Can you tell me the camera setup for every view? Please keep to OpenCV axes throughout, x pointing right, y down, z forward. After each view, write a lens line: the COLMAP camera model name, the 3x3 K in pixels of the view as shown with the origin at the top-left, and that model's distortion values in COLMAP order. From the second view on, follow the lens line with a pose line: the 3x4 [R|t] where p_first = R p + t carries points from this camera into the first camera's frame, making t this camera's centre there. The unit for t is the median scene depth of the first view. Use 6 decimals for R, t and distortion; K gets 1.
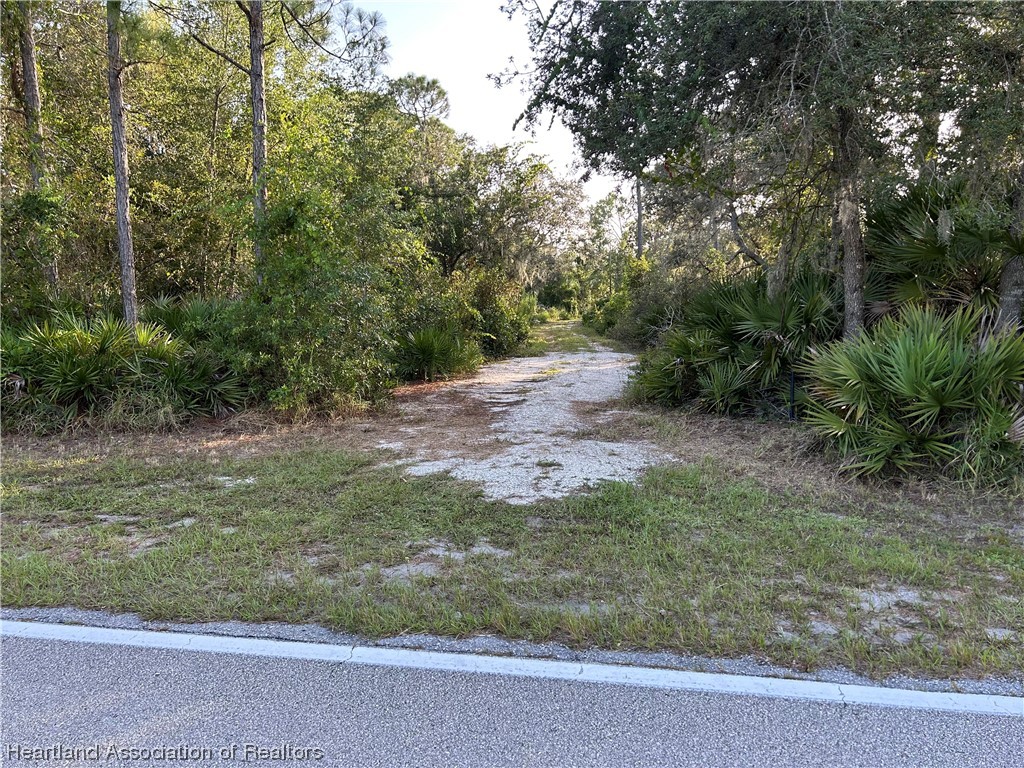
lens RADIAL K [[770.5, 0, 518.1], [0, 770.5, 394.5], [0, 0, 1]] dist [0.062172, -0.067785]
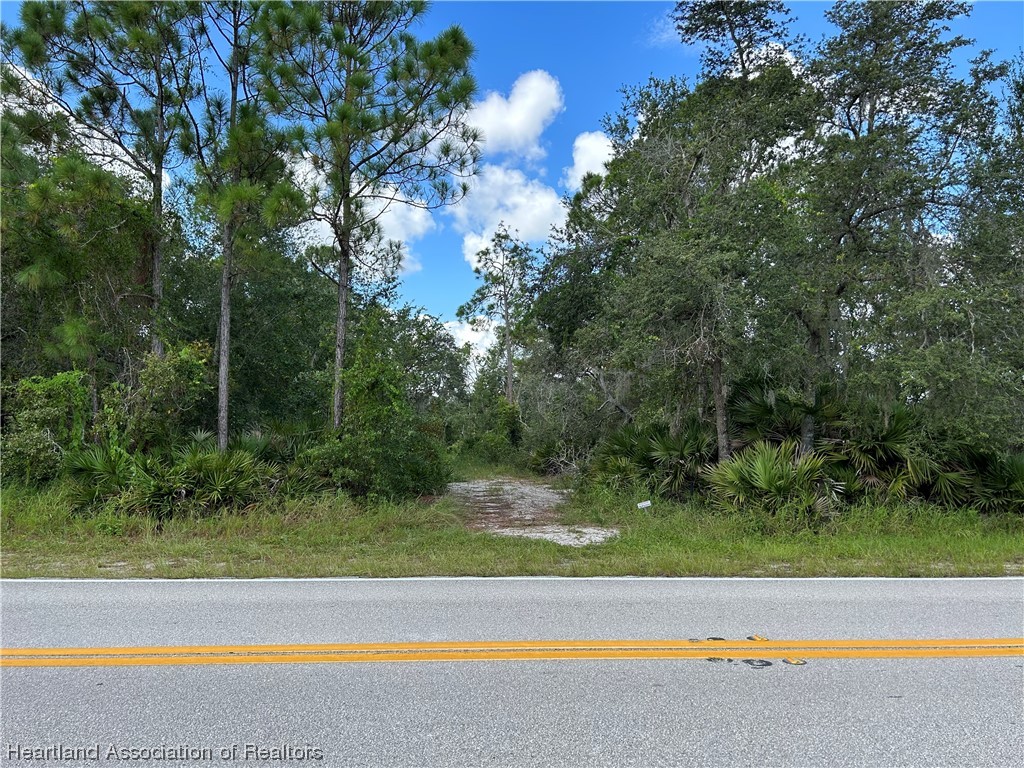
lens RADIAL K [[770.8, 0, 511.2], [0, 770.8, 396.7], [0, 0, 1]] dist [0.058782, -0.065503]
pose [[0.978069, 0.018488, 0.207461, -0.399879], [0.018029, 0.984799, -0.172760, 0.077304], [-0.207501, 0.172711, 0.962868, -0.581462]]
